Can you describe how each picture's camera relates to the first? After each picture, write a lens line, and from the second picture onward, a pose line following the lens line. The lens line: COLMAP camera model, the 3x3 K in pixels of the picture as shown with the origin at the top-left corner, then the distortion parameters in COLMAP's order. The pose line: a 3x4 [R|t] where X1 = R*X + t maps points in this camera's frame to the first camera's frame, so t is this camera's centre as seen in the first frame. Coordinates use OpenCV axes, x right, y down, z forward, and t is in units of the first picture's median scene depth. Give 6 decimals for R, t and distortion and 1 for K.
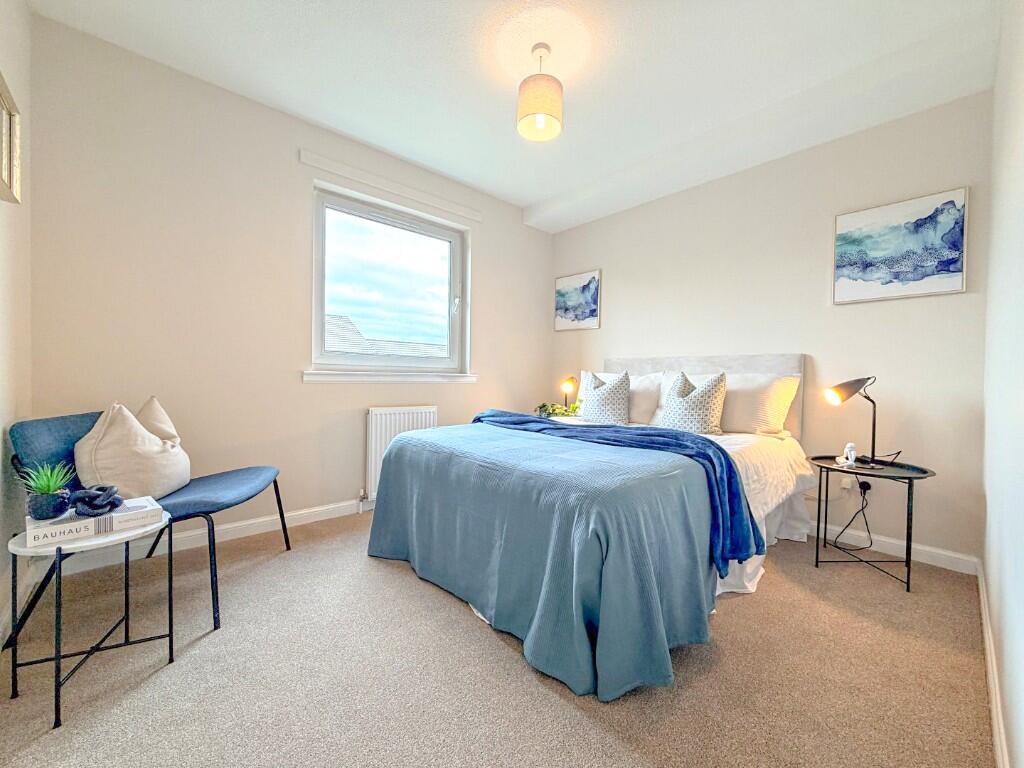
lens RADIAL K [[405.8, 0, 504.4], [0, 405.8, 381.3], [0, 0, 1]] dist [-0.003865, 0.000176]
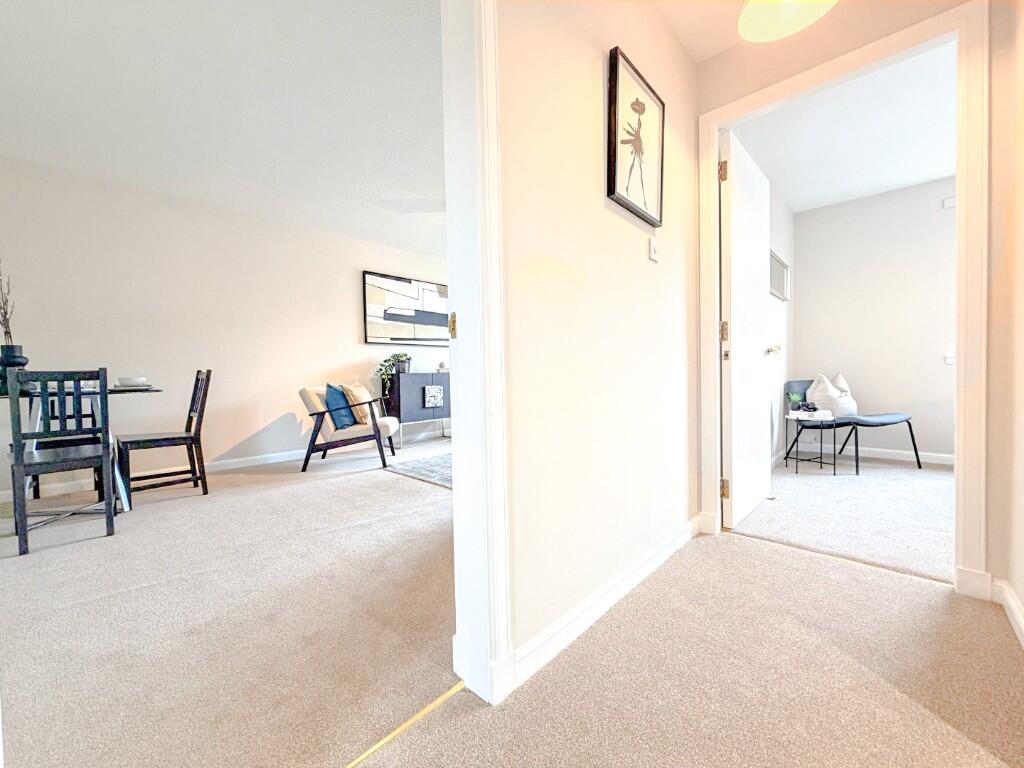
lens RADIAL K [[405.8, 0, 511.4], [0, 405.8, 385.6], [0, 0, 1]] dist [-0.003865, 0.000176]
pose [[0.087421, 0.027005, -0.995805, 1.156015], [0.013429, 0.999510, 0.028285, 0.027503], [0.996081, -0.015846, 0.087016, -0.940444]]
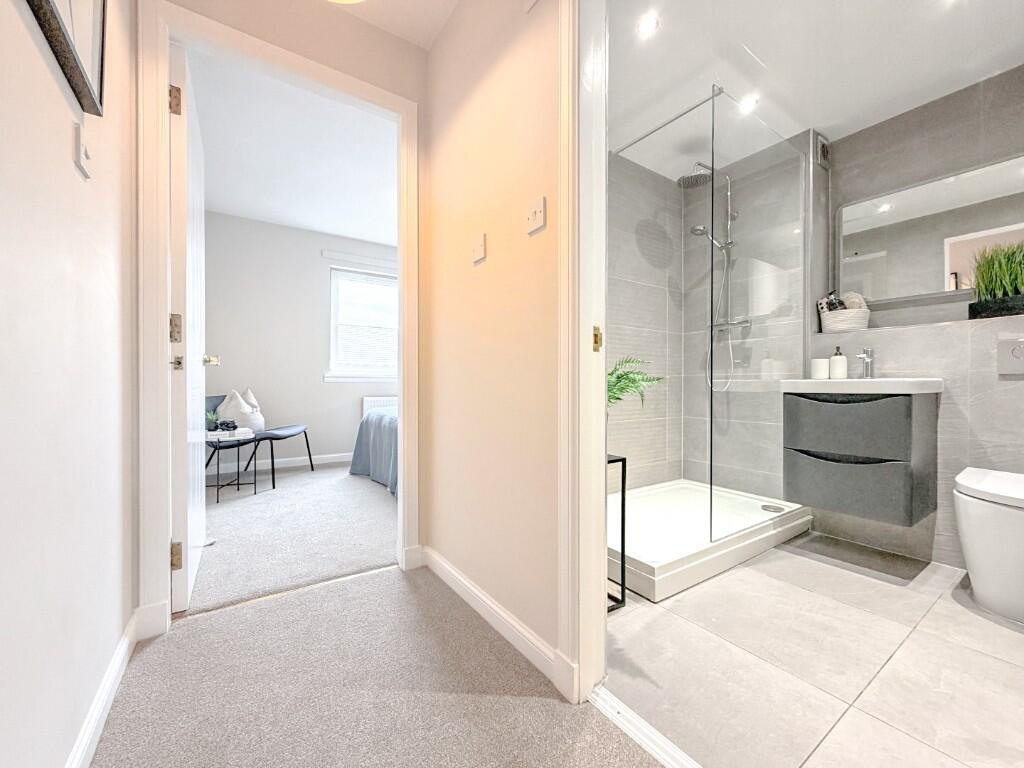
lens RADIAL K [[405.8, 0, 504.5], [0, 405.8, 384.5], [0, 0, 1]] dist [-0.003865, 0.000176]
pose [[0.990186, 0.001991, -0.139744, 0.776168], [-0.002286, 0.999995, -0.001946, 0.025033], [0.139740, 0.002246, 0.990186, -0.935042]]
